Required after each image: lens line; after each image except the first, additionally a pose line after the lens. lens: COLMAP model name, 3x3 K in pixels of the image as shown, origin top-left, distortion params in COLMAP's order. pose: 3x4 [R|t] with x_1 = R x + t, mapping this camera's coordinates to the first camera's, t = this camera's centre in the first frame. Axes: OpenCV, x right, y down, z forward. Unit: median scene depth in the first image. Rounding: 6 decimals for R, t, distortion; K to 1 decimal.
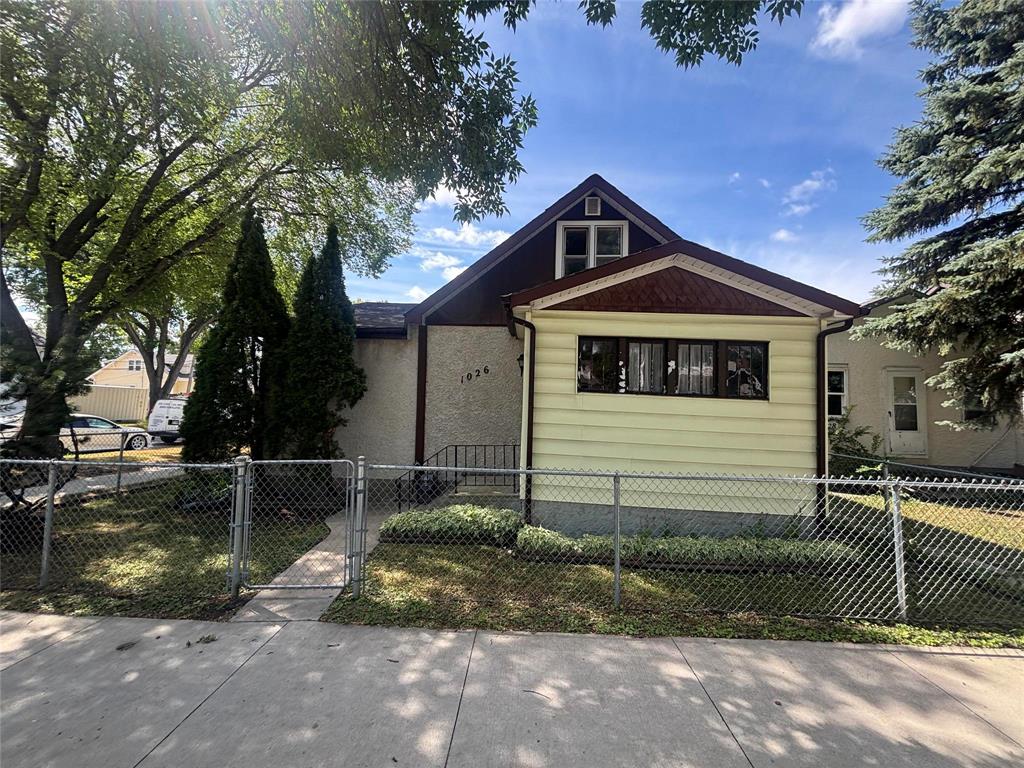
lens RADIAL K [[415.4, 0, 512.1], [0, 415.4, 386.1], [0, 0, 1]] dist [0.002595, 0.000939]
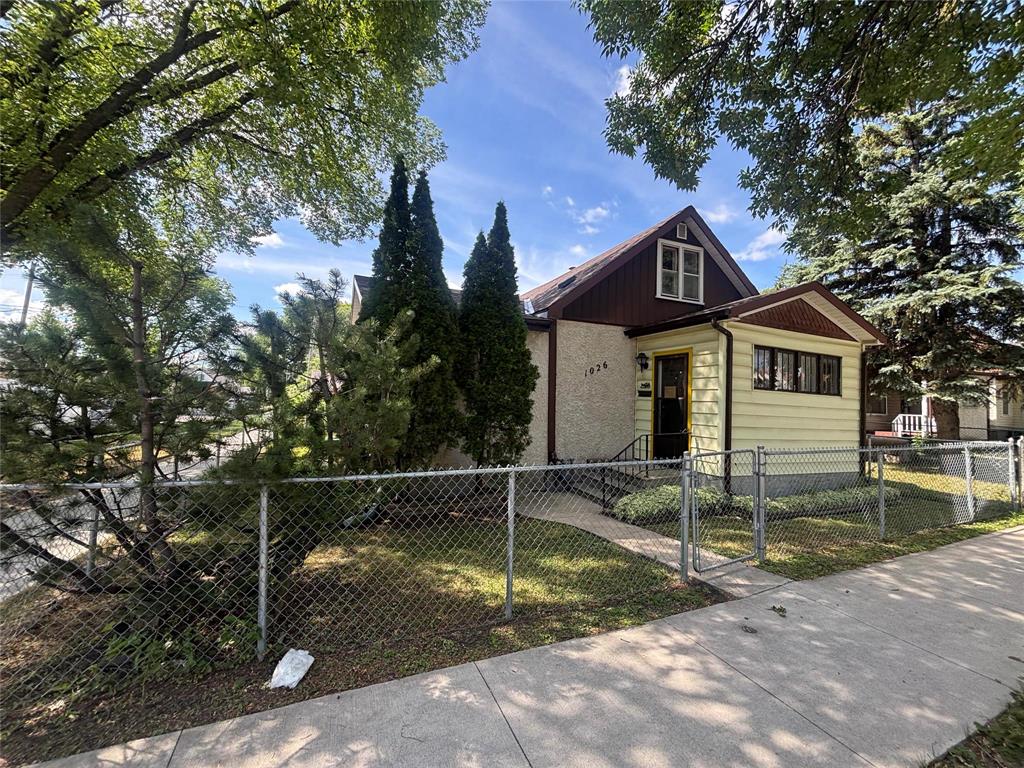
lens RADIAL K [[415.4, 0, 514.0], [0, 415.4, 387.2], [0, 0, 1]] dist [0.002595, 0.000939]
pose [[0.895322, 0.012631, 0.445241, -1.070545], [-0.028623, 0.999163, 0.029212, -0.008440], [-0.444499, -0.038898, 0.894934, 0.183650]]
